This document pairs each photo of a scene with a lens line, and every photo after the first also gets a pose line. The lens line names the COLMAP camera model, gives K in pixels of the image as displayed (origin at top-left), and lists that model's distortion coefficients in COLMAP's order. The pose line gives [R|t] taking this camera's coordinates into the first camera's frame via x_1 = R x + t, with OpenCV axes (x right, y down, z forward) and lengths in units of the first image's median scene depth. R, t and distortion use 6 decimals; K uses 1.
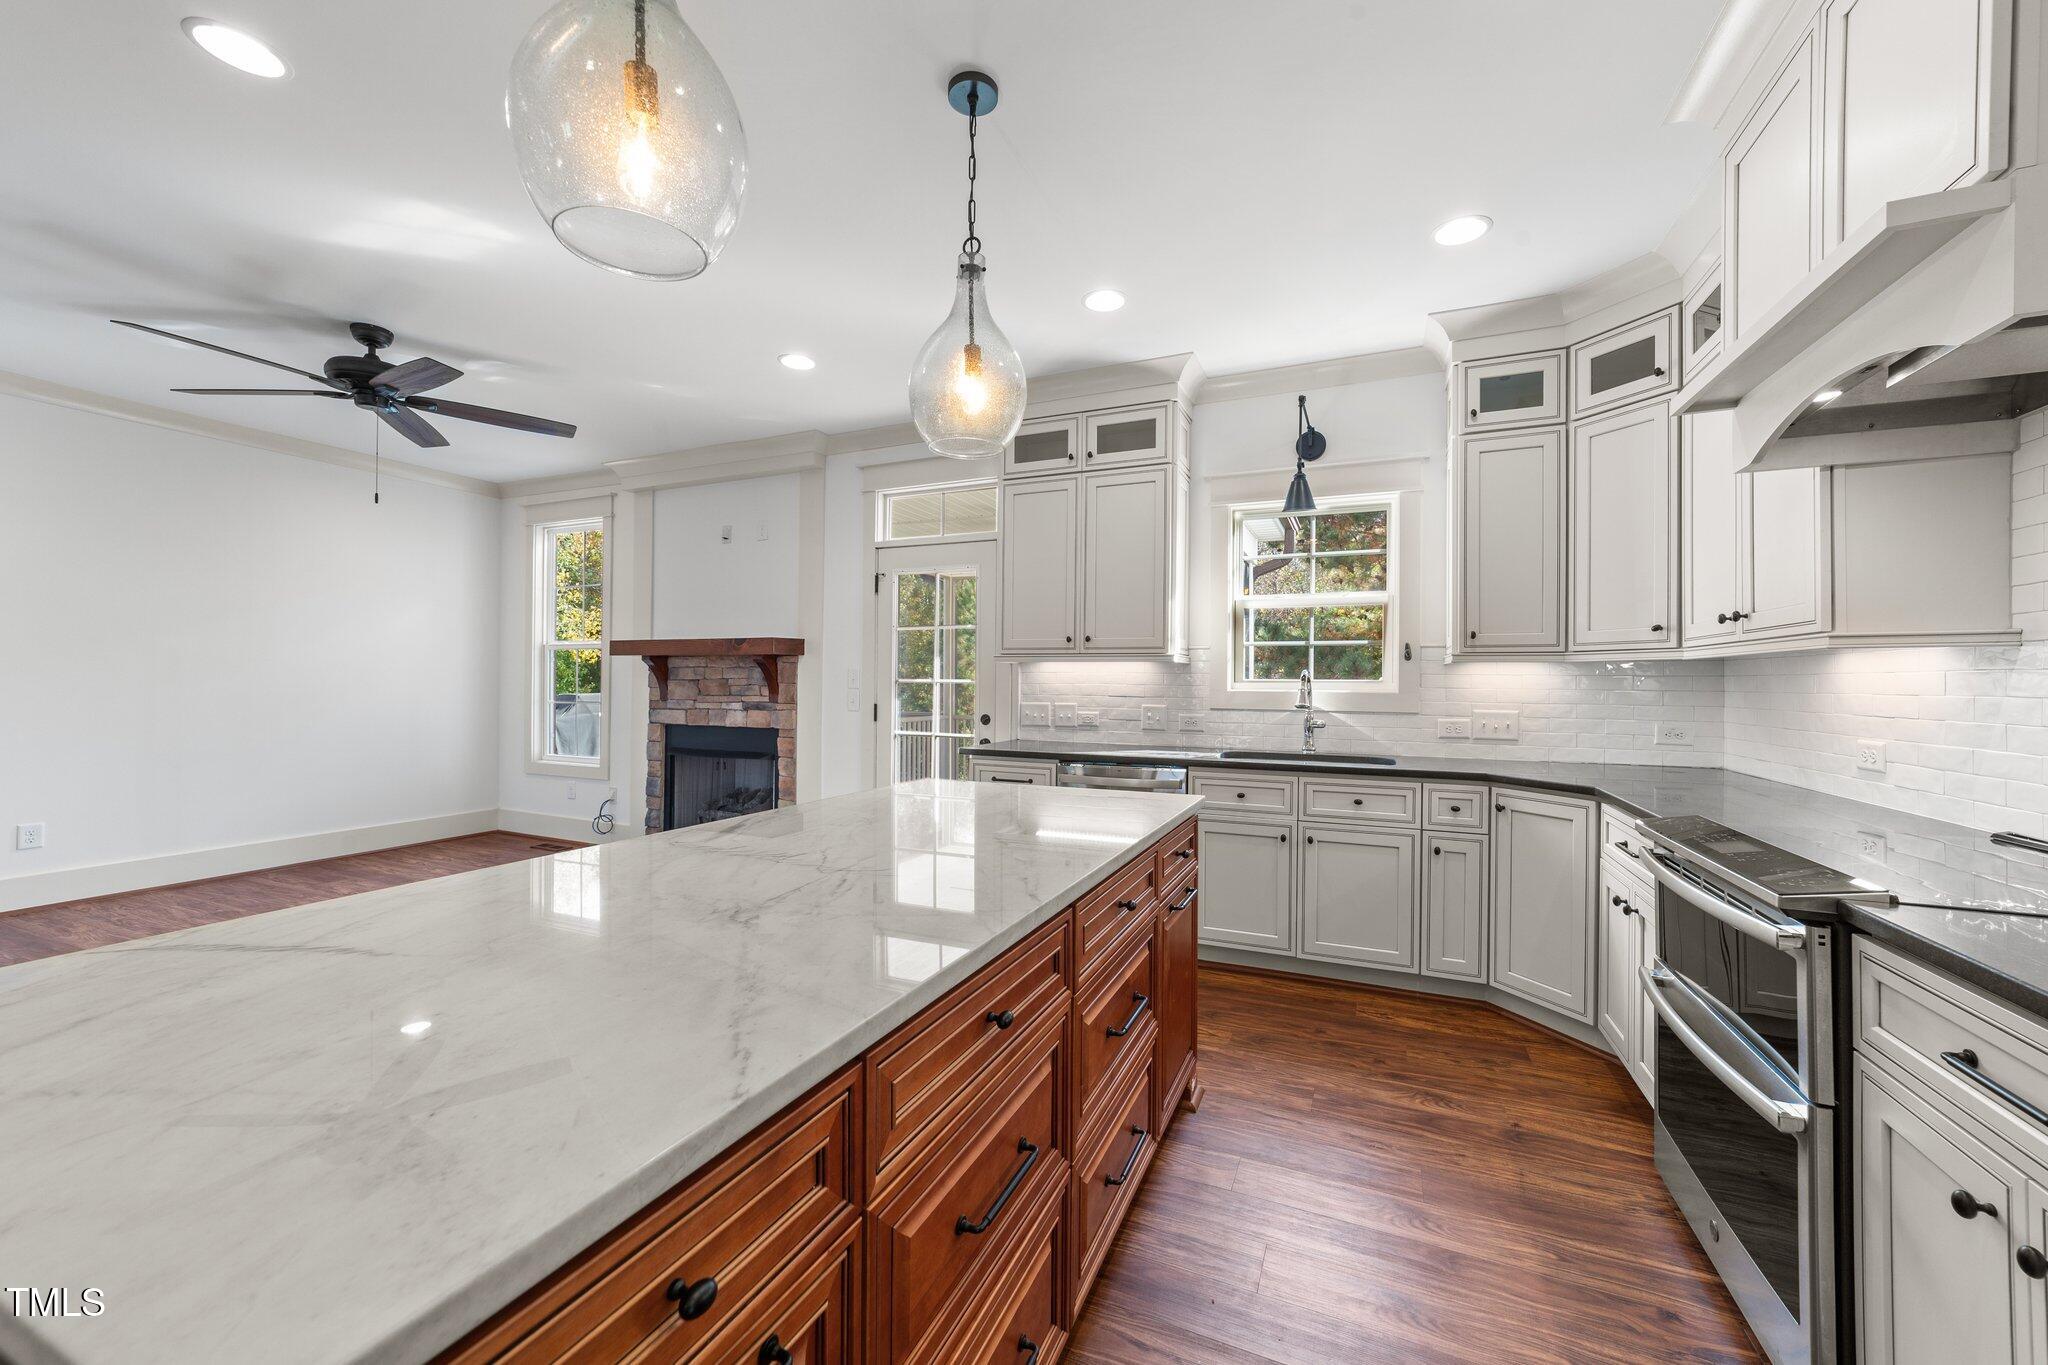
lens RADIAL K [[788.7, 0, 1027.2], [0, 788.7, 679.9], [0, 0, 1]] dist [-0.001305, 0.000309]
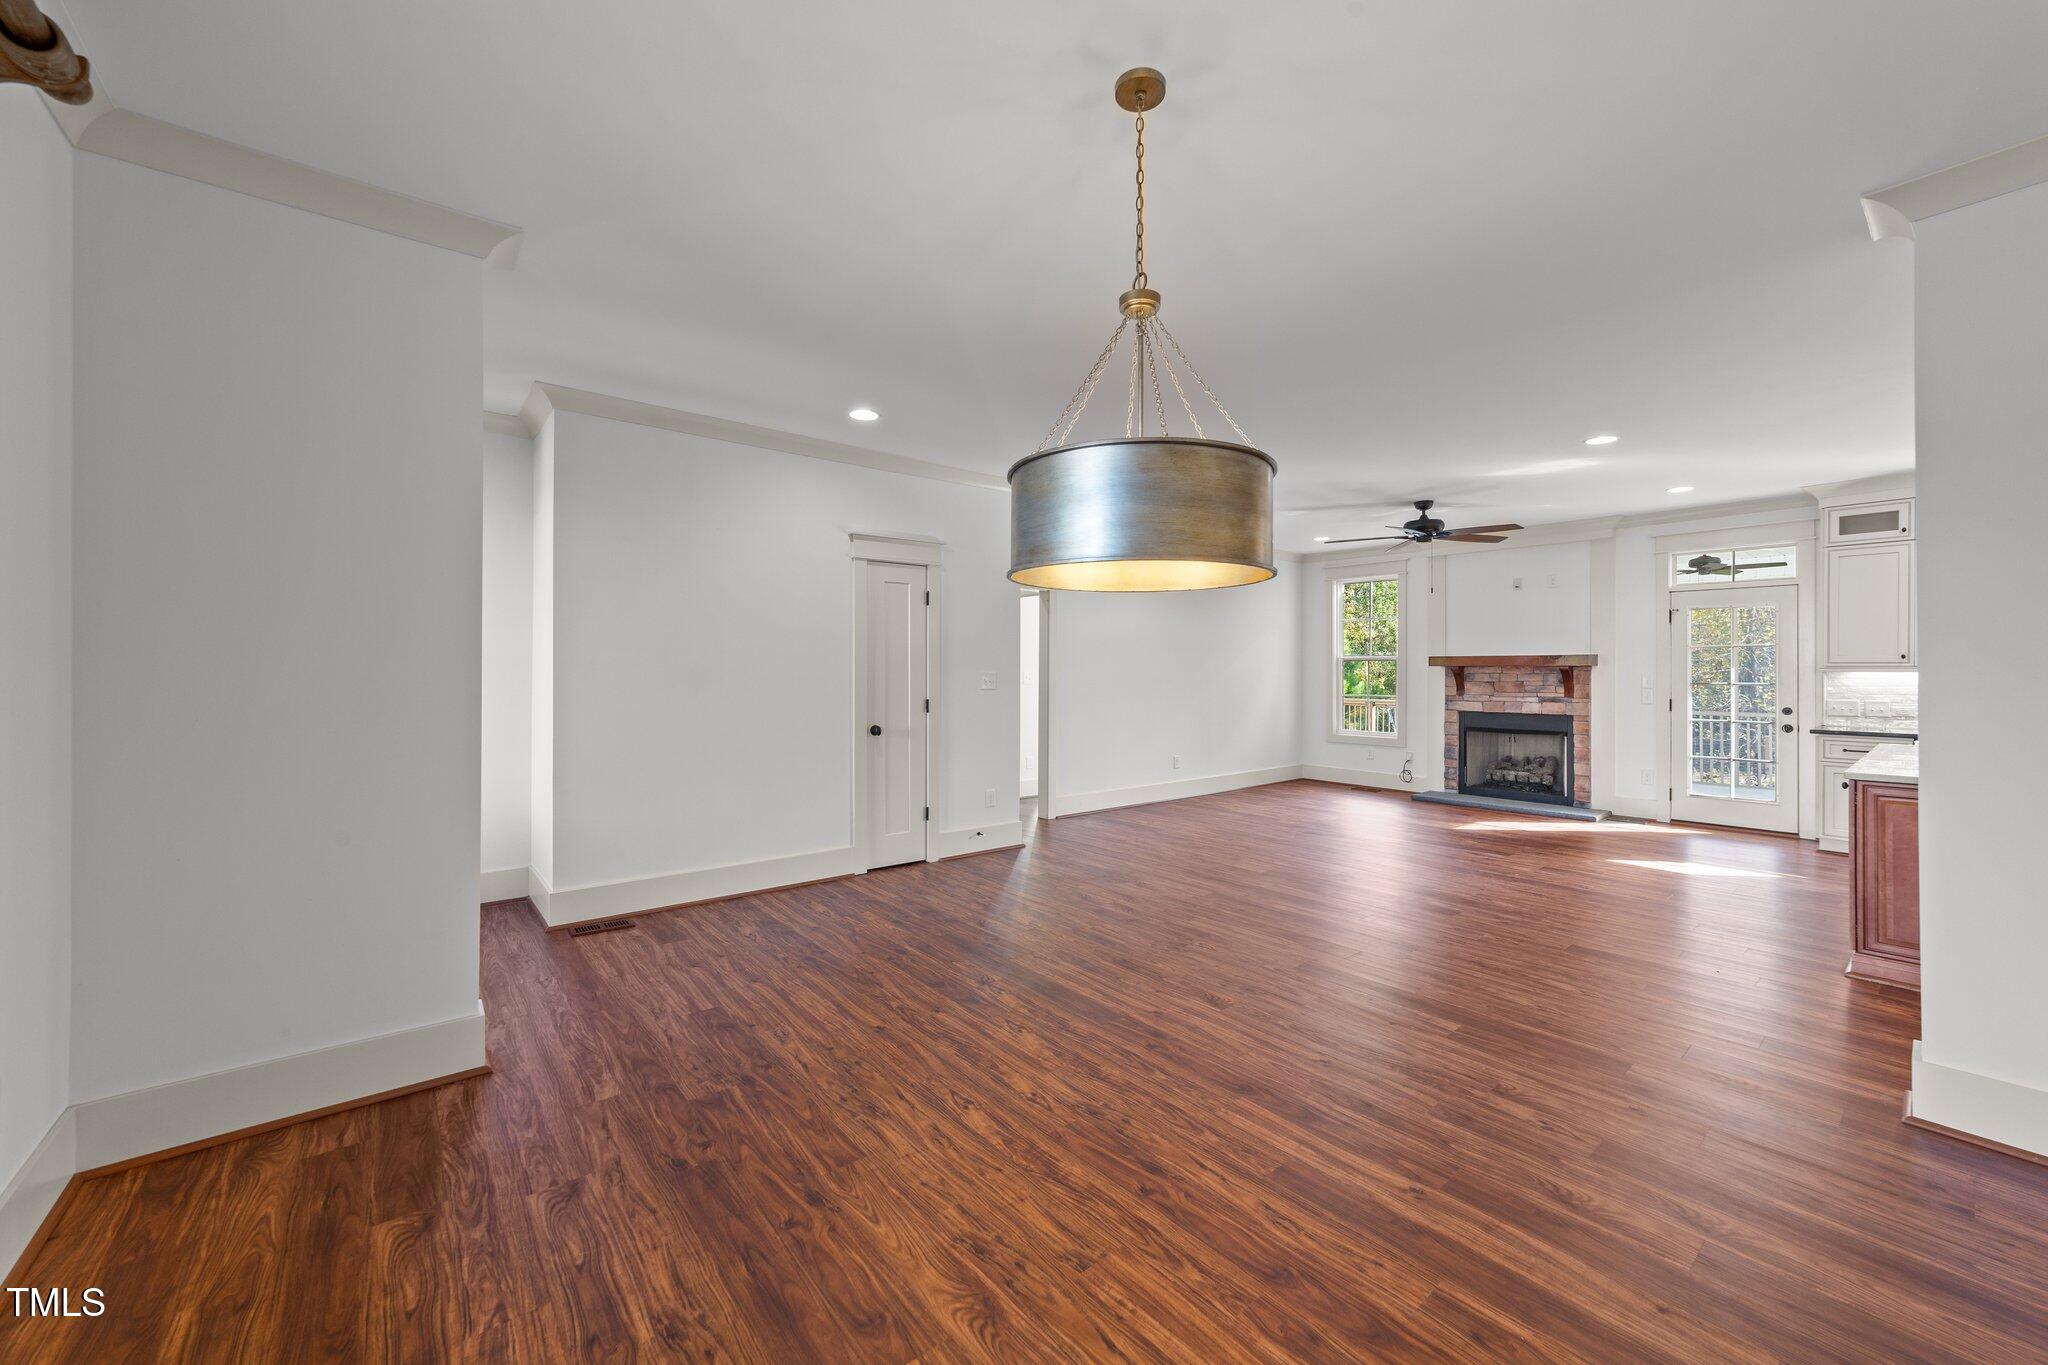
lens RADIAL K [[788.7, 0, 1027.2], [0, 788.7, 679.9], [0, 0, 1]] dist [-0.001305, 0.000309]
pose [[0.895776, -0.001846, -0.444502, -0.678113], [0.006270, 0.999944, 0.008483, -0.027642], [0.444462, -0.010386, 0.895737, -0.922012]]
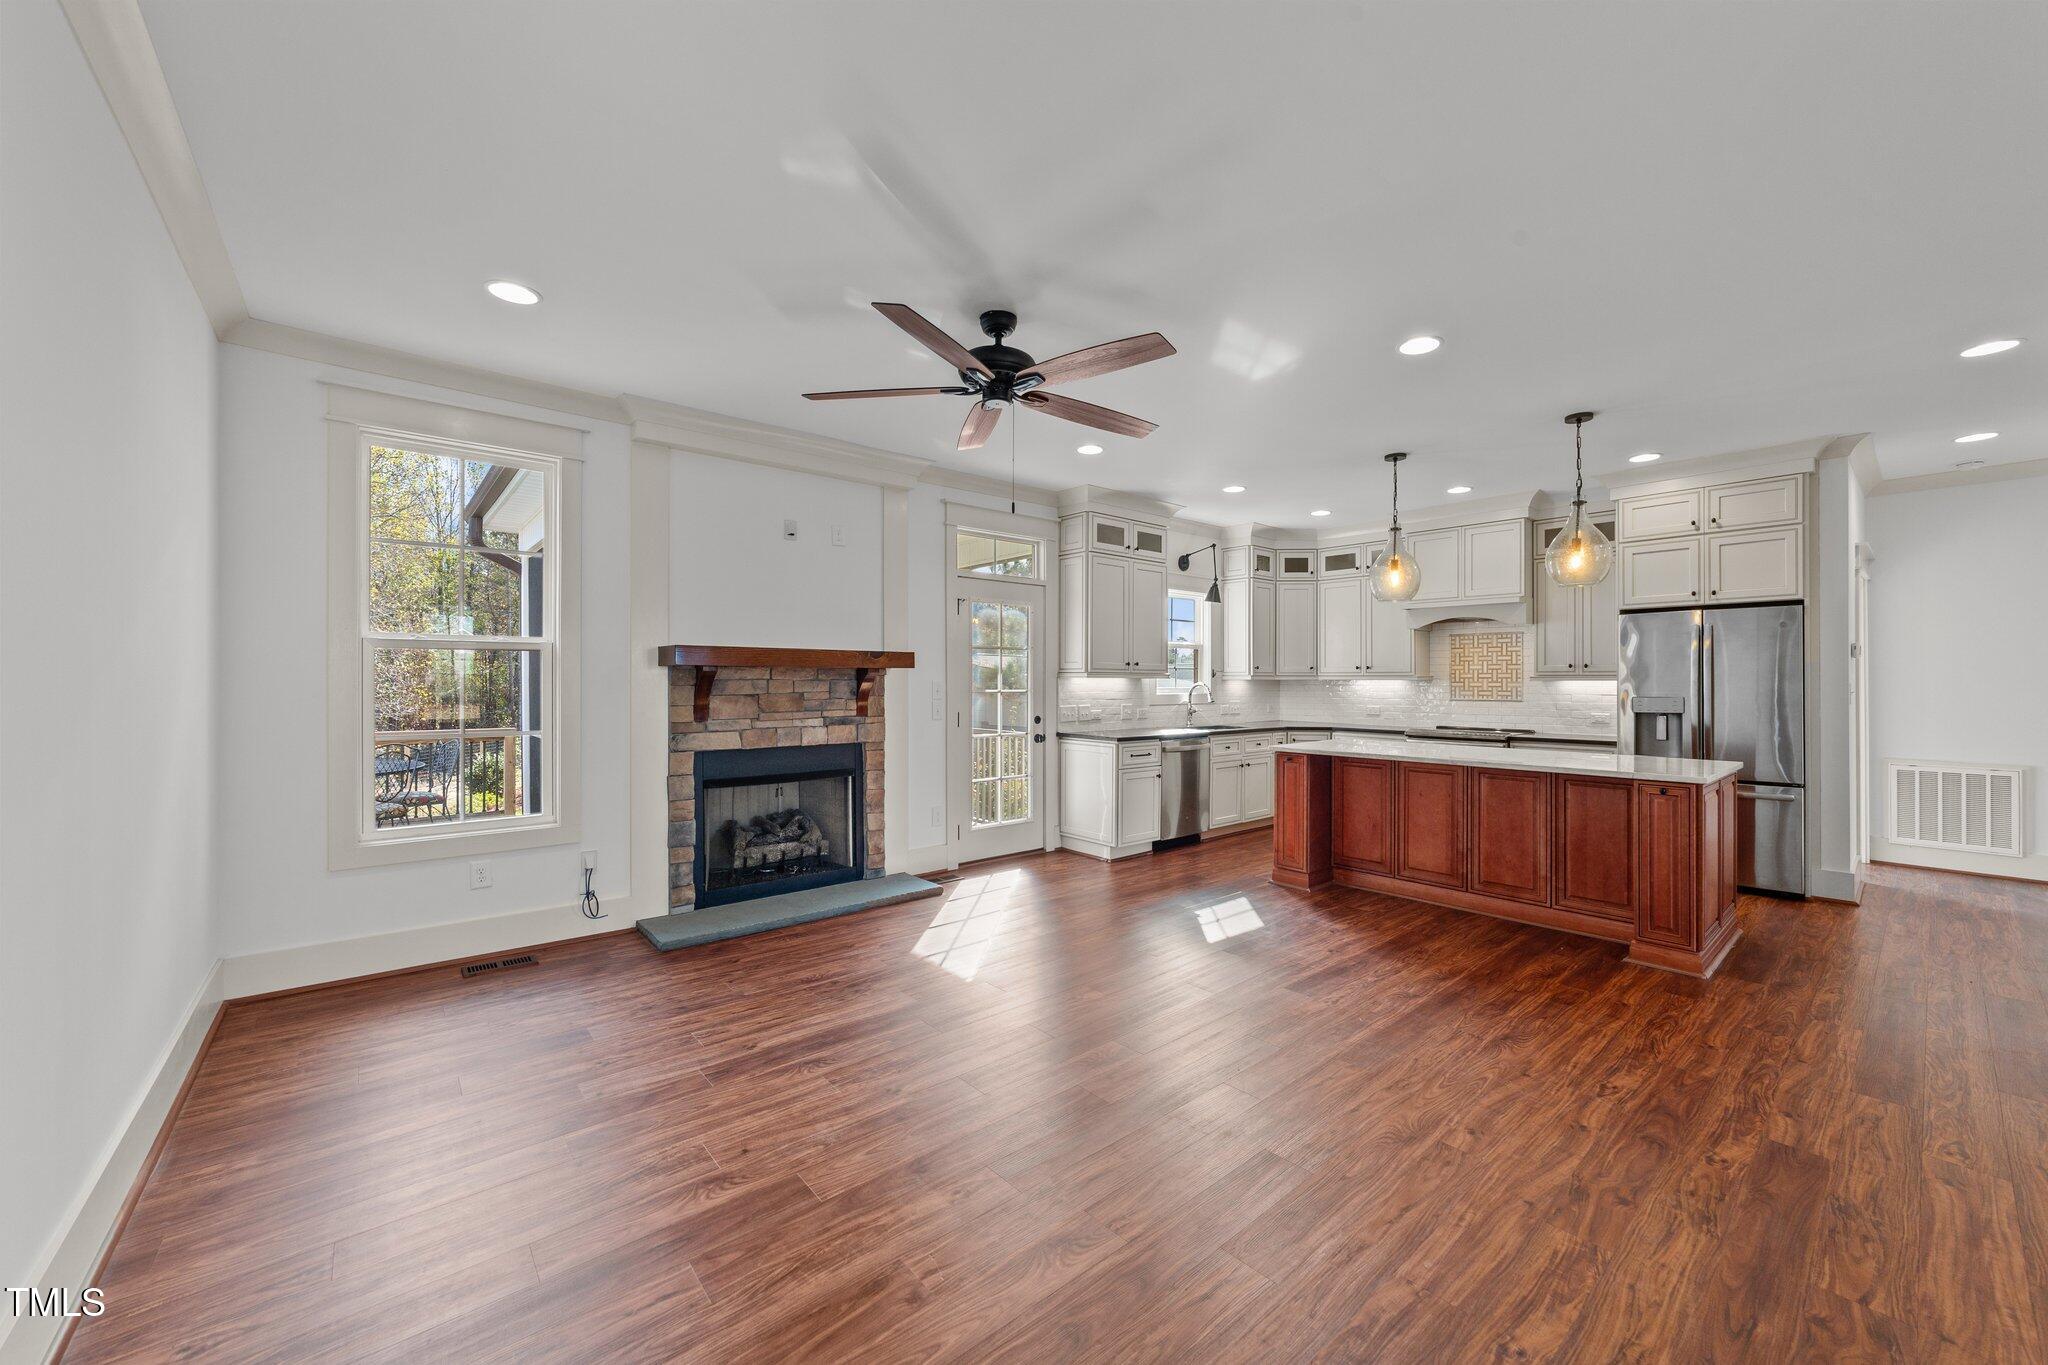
lens RADIAL K [[775.2, 0, 1039.7], [0, 775.2, 676.0], [0, 0, 1]] dist [-0.018656, 0.011303]
pose [[0.431866, -0.002584, 0.901934, -1.290612], [-0.001925, 0.999991, 0.003786, -0.029957], [-0.901936, -0.003371, 0.431857, 0.453336]]
